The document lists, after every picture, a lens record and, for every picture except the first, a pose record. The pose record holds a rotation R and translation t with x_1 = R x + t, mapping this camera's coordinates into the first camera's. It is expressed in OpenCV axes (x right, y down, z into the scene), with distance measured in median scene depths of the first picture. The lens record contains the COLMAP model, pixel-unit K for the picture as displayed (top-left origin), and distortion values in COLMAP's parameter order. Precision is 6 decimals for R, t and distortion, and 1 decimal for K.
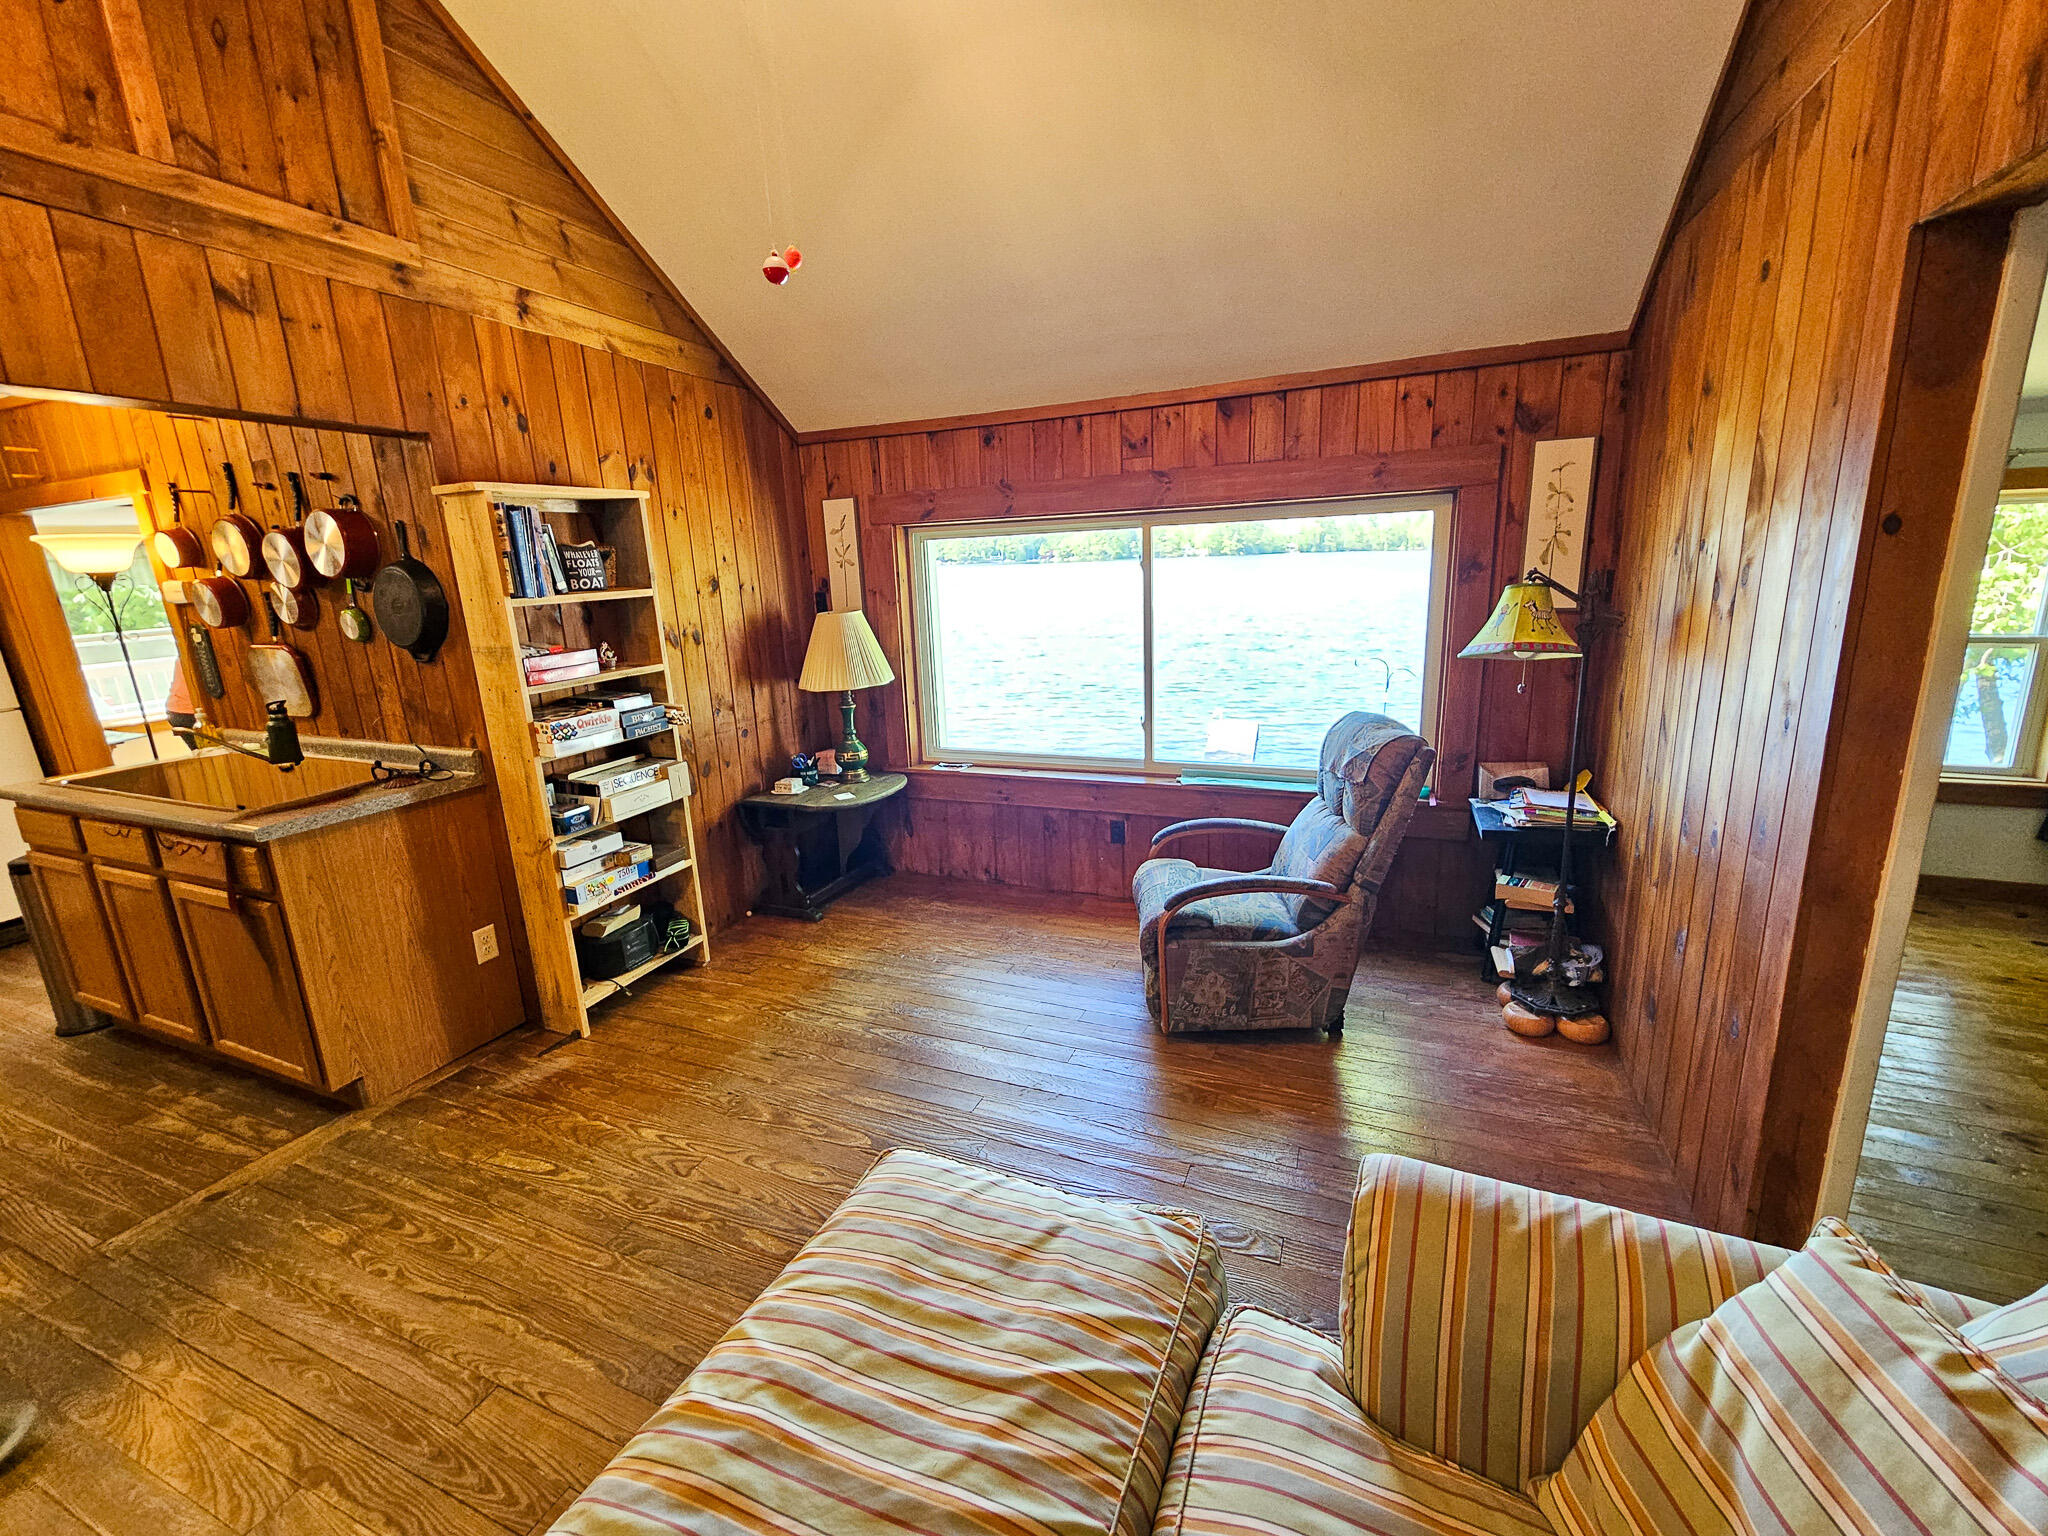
lens RADIAL K [[841.0, 0, 1027.8], [0, 841.0, 757.0], [0, 0, 1]] dist [0.000088, 0.000142]
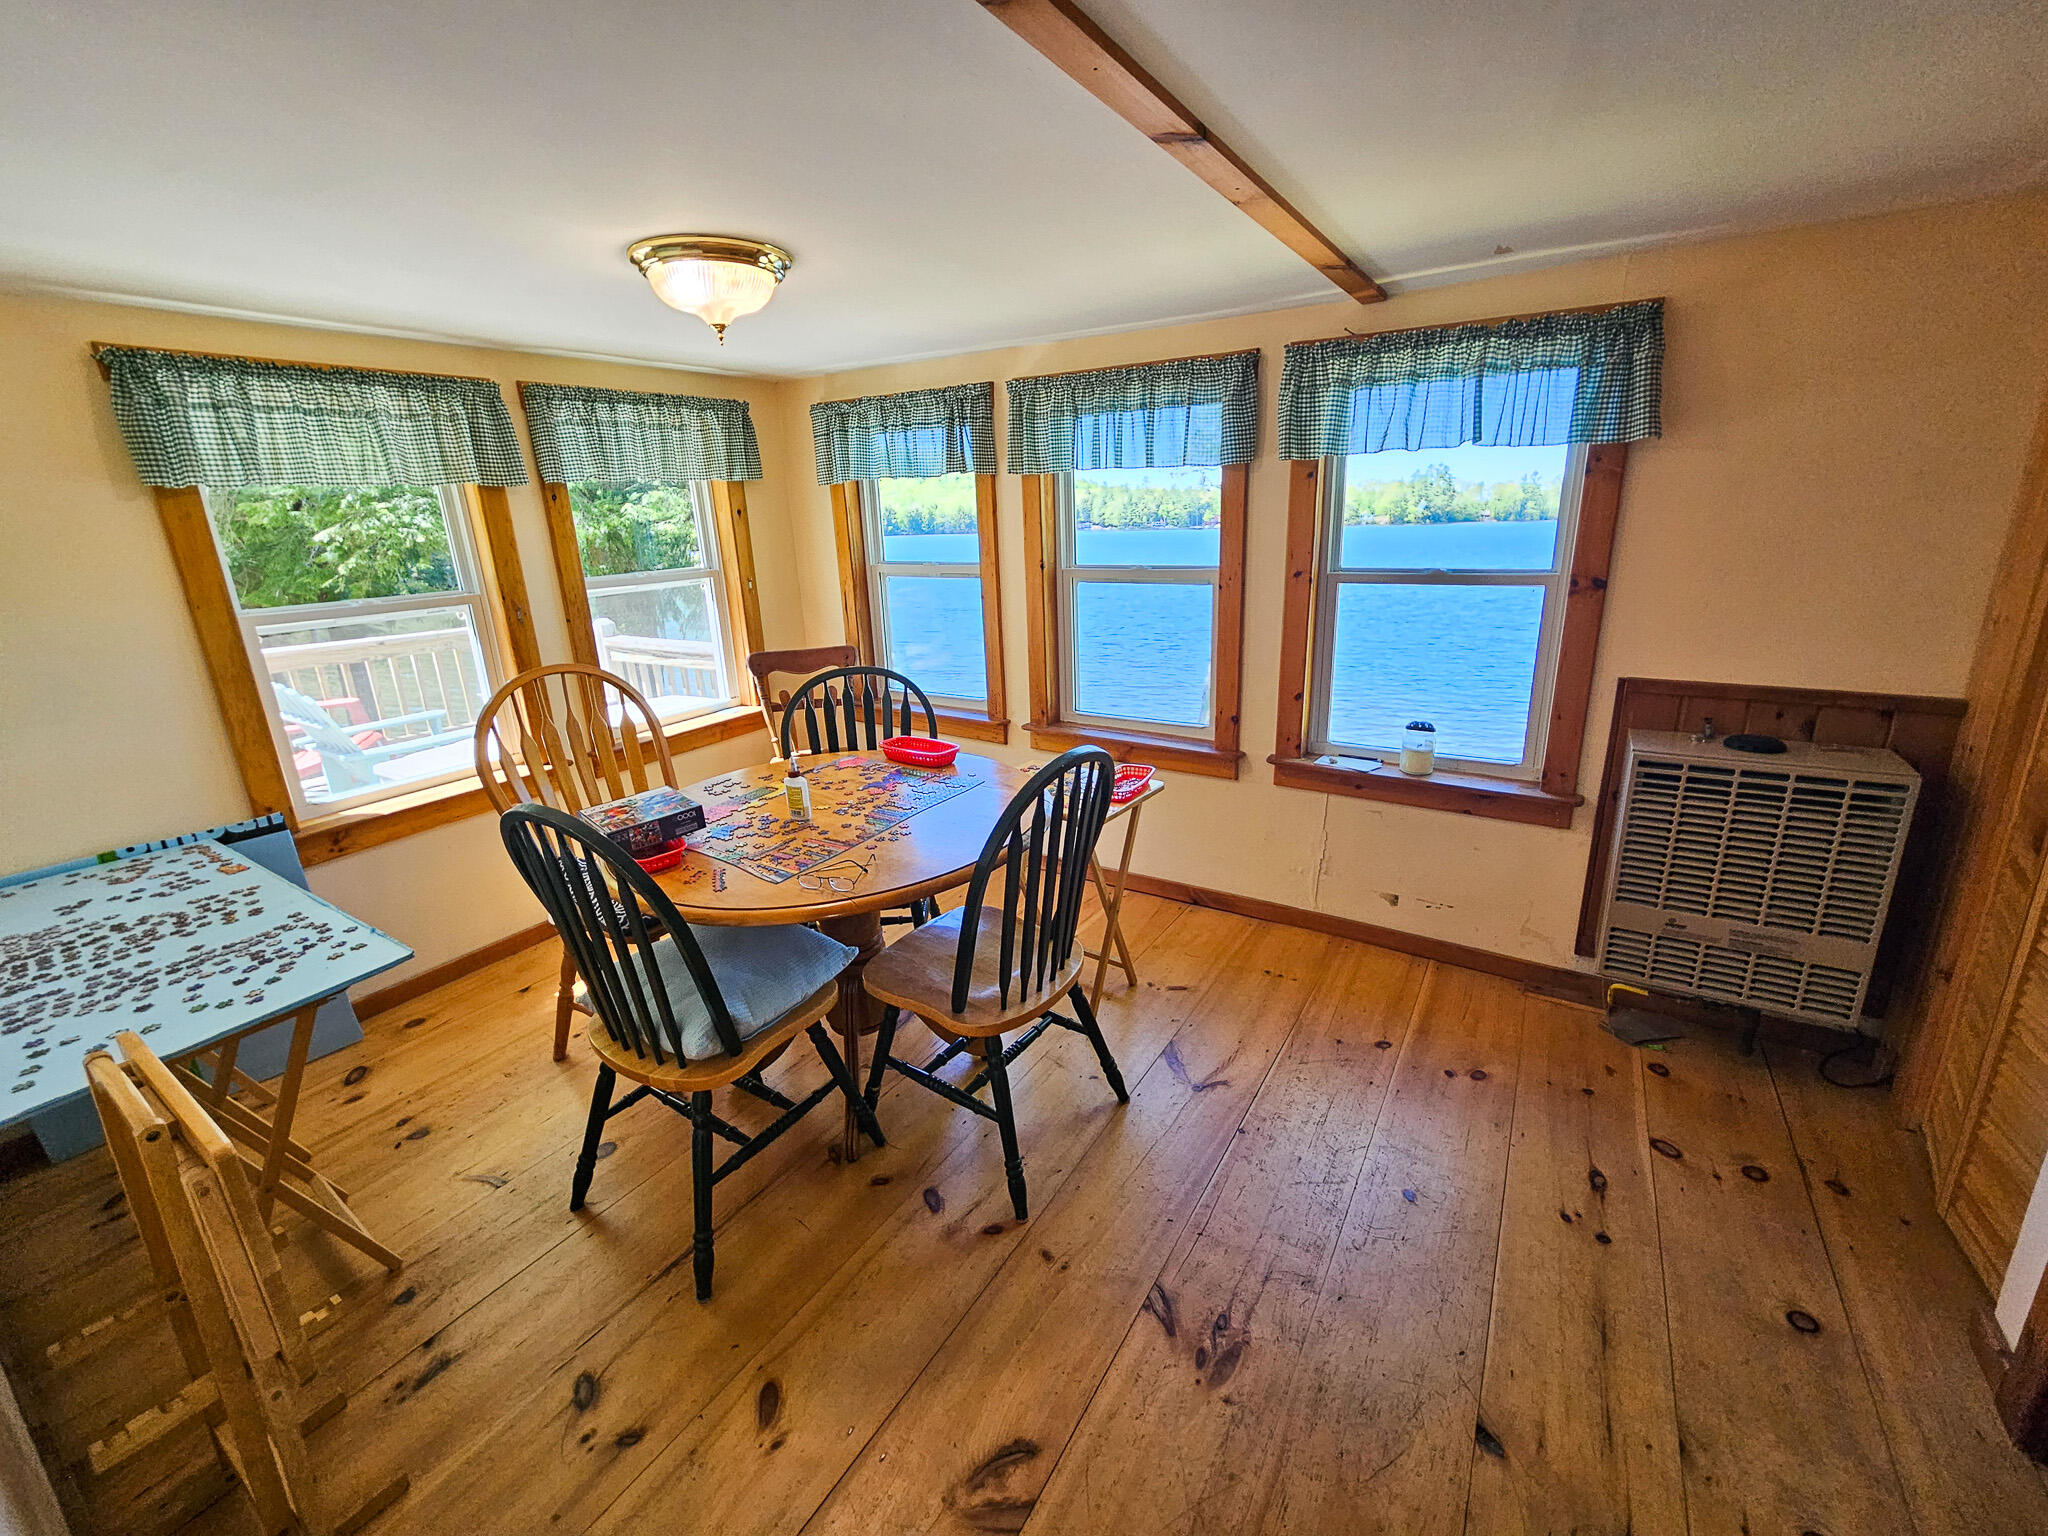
lens RADIAL K [[841.7, 0, 1025.6], [0, 841.7, 758.3], [0, 0, 1]] dist [-0.000539, -0.000104]
pose [[0.983535, 0.058289, -0.171058, -1.420097], [-0.051434, 0.997696, 0.044240, -0.214676], [0.173242, -0.034714, 0.984267, 1.323243]]
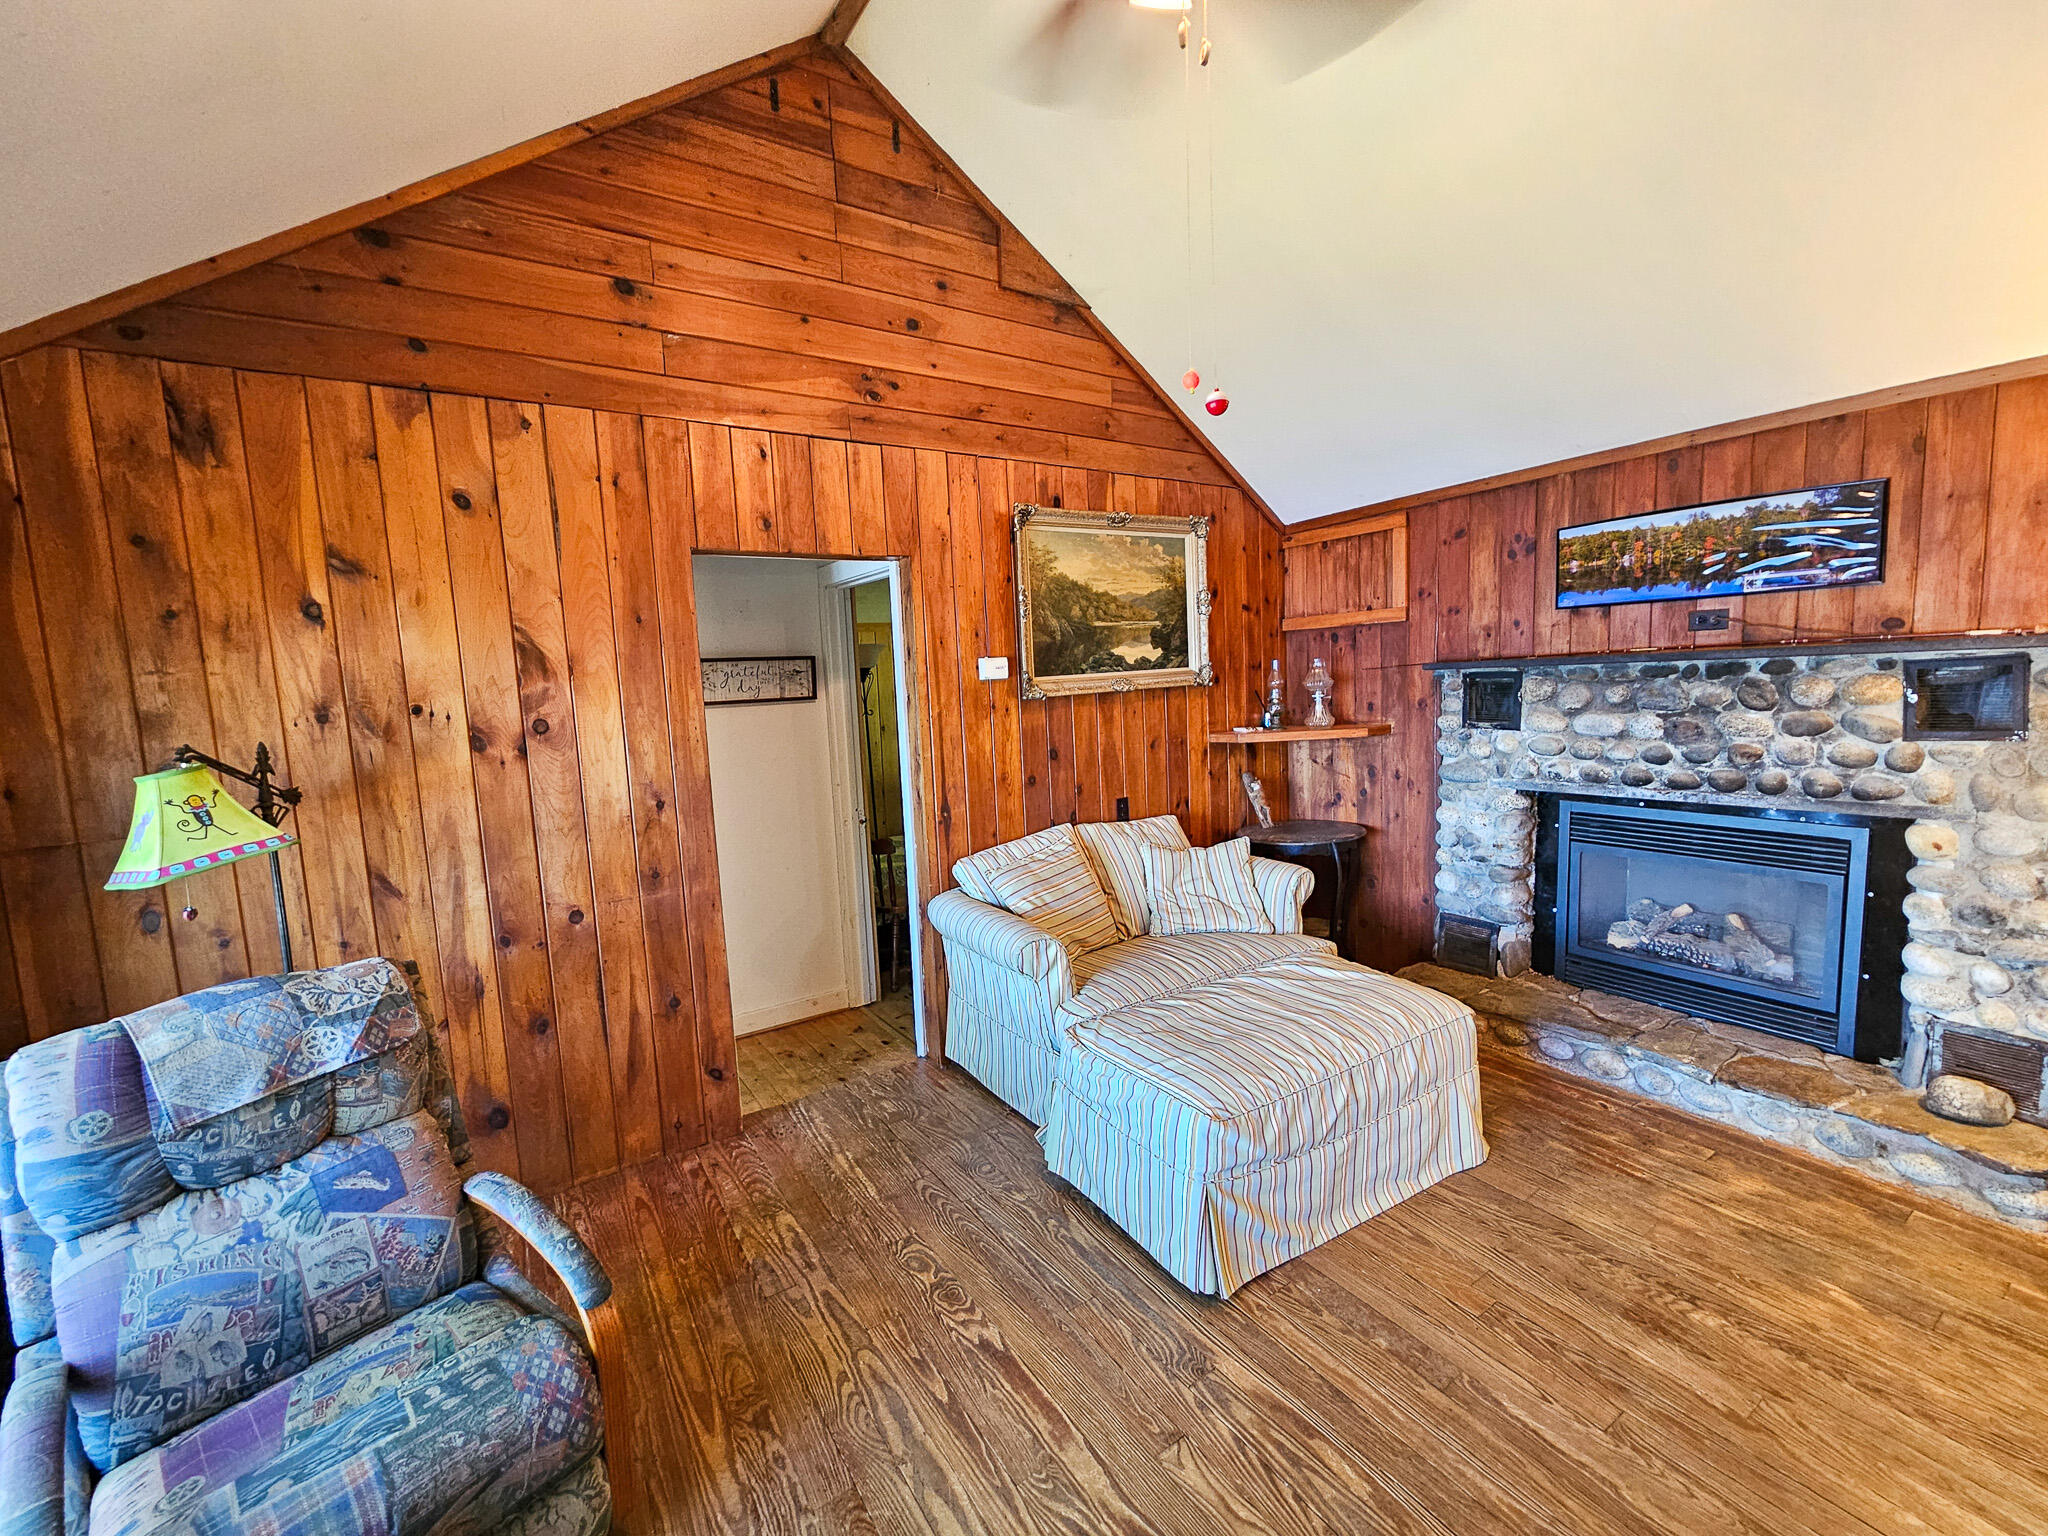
lens RADIAL K [[844.4, 0, 1029.0], [0, 844.4, 758.8], [0, 0, 1]] dist [-0.000777, 0.000068]
pose [[-0.823270, 0.016670, 0.567405, -0.375021], [0.196493, 0.946143, 0.257302, -0.236726], [-0.532557, 0.323320, -0.782206, 1.096034]]
